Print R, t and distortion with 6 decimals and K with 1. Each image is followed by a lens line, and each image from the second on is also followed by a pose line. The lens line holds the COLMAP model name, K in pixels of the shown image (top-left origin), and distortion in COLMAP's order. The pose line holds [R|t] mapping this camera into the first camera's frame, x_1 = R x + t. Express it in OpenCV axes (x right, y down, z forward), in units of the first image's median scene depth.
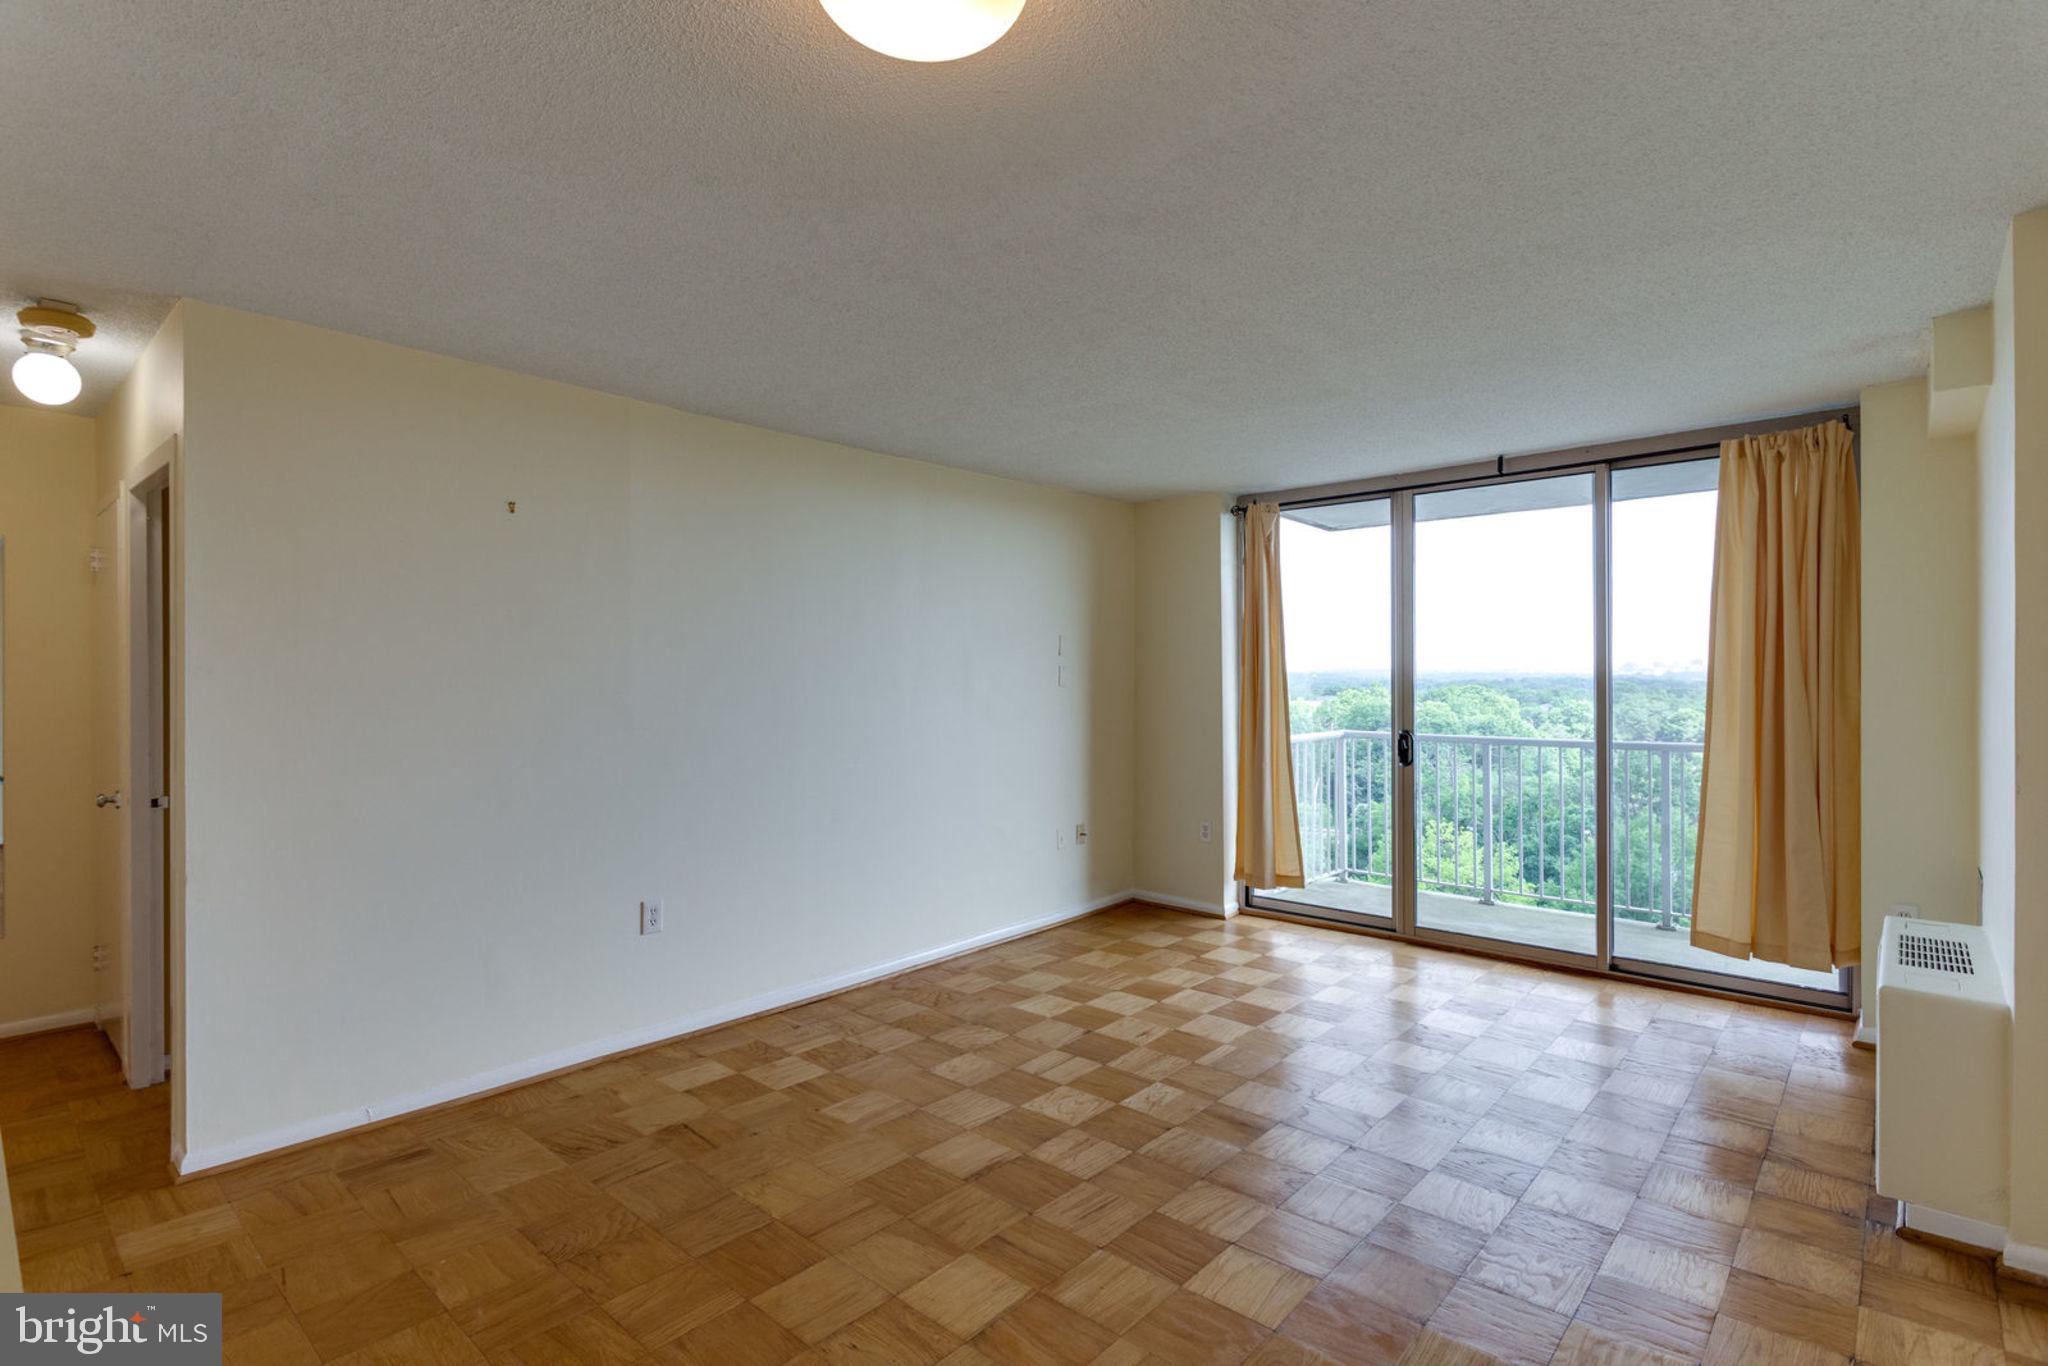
lens RADIAL K [[993.6, 0, 1015.5], [0, 993.6, 679.1], [0, 0, 1]] dist [0.009910, -0.006990]
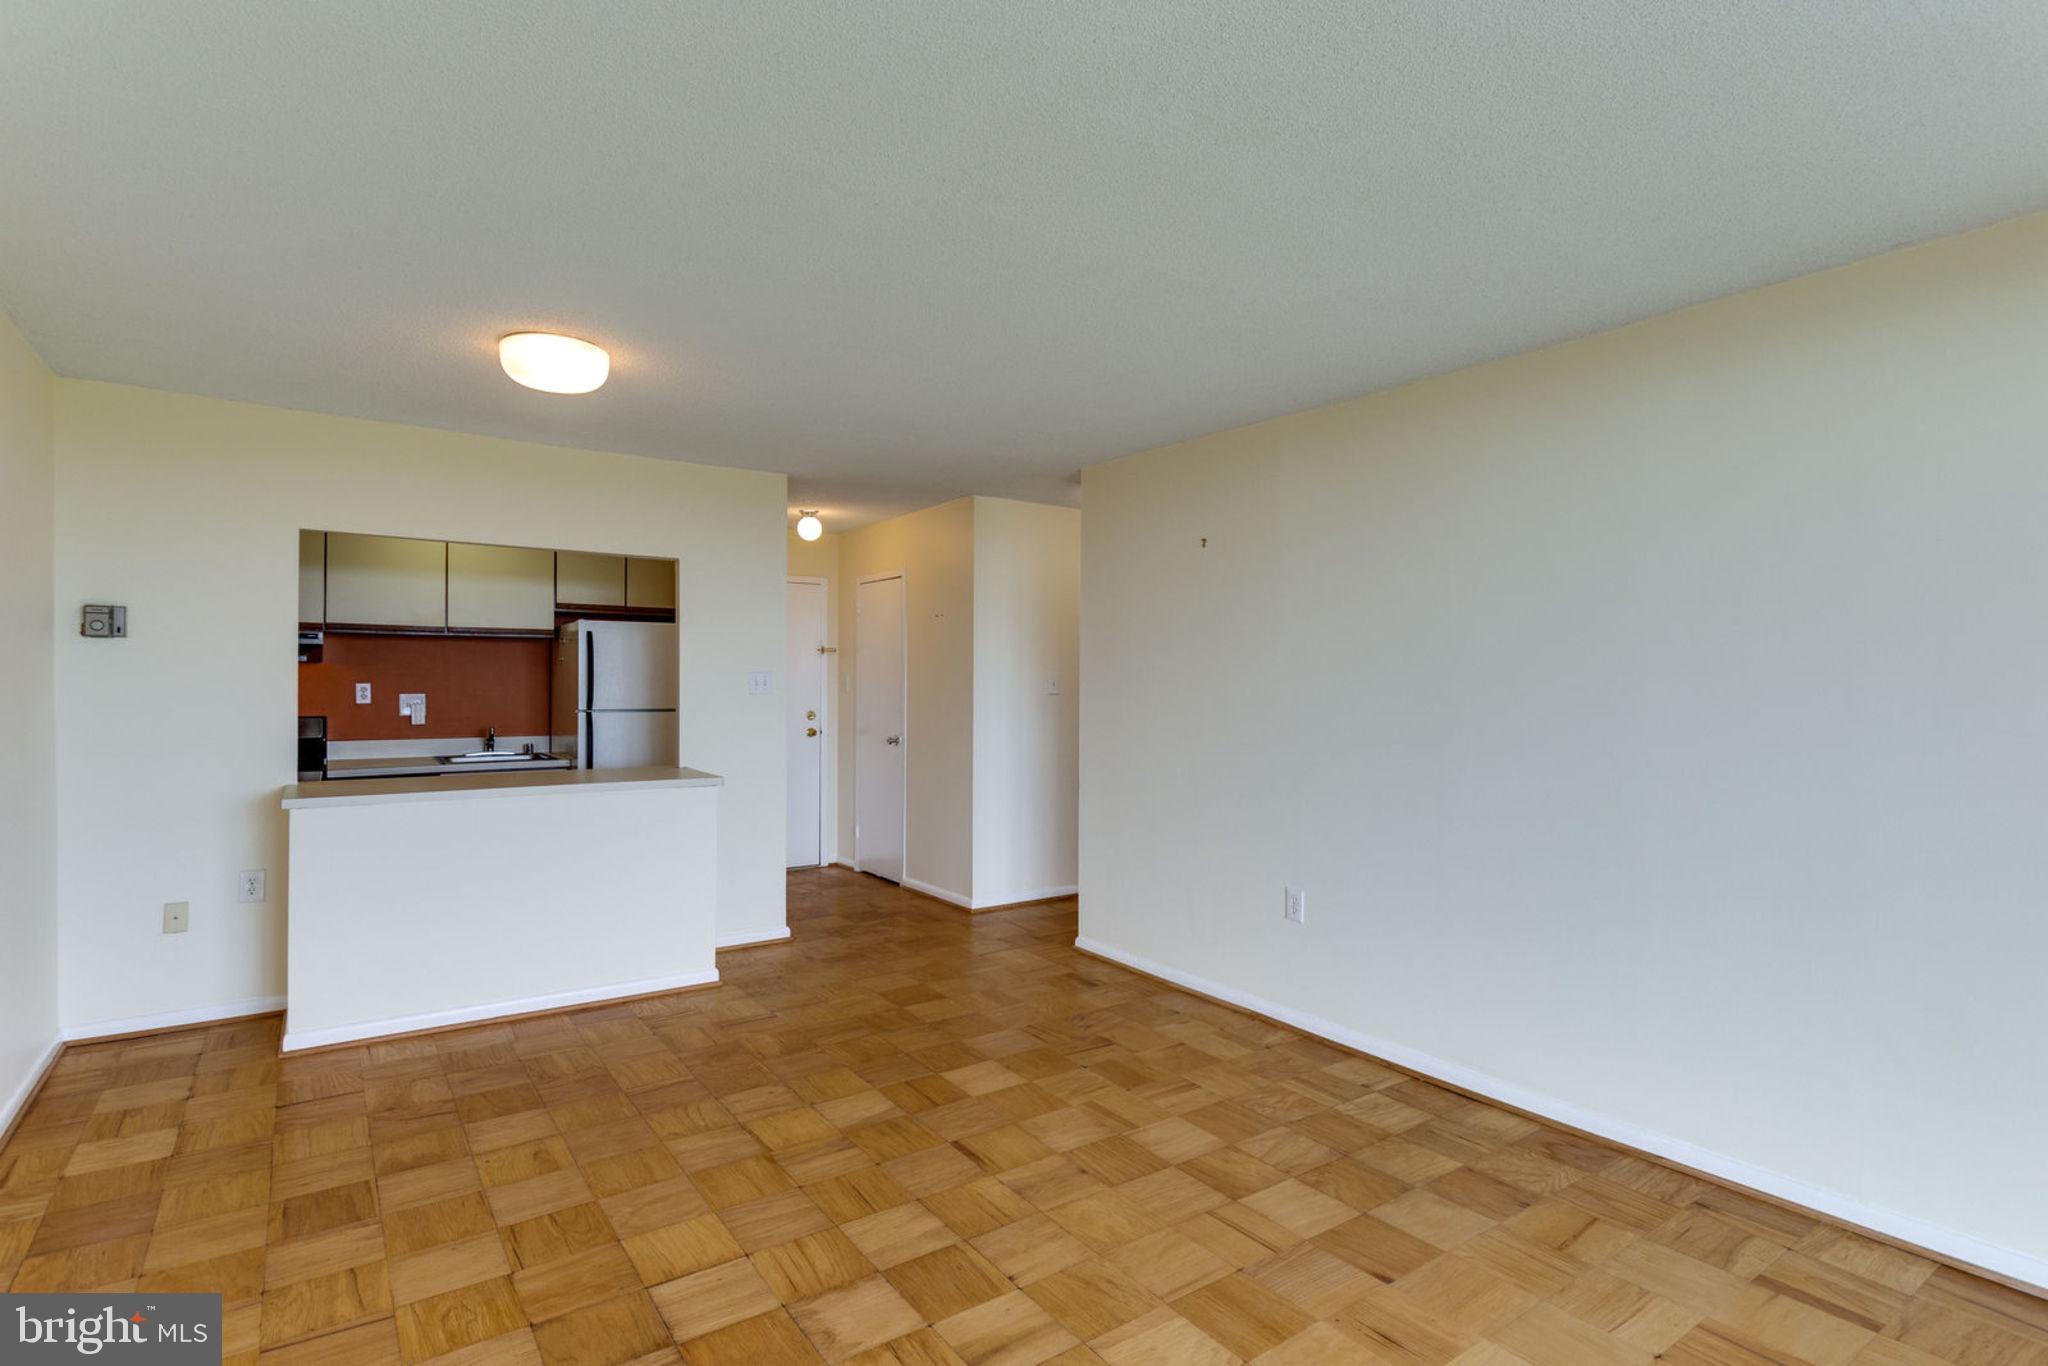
lens RADIAL K [[993.6, 0, 1048.1], [0, 993.6, 687.3], [0, 0, 1]] dist [0.009910, -0.006990]
pose [[-0.196942, 0.006645, -0.980393, 0.579376], [-0.005949, 0.999951, 0.007973, 0.001378], [0.980397, 0.007402, -0.196892, 0.770974]]
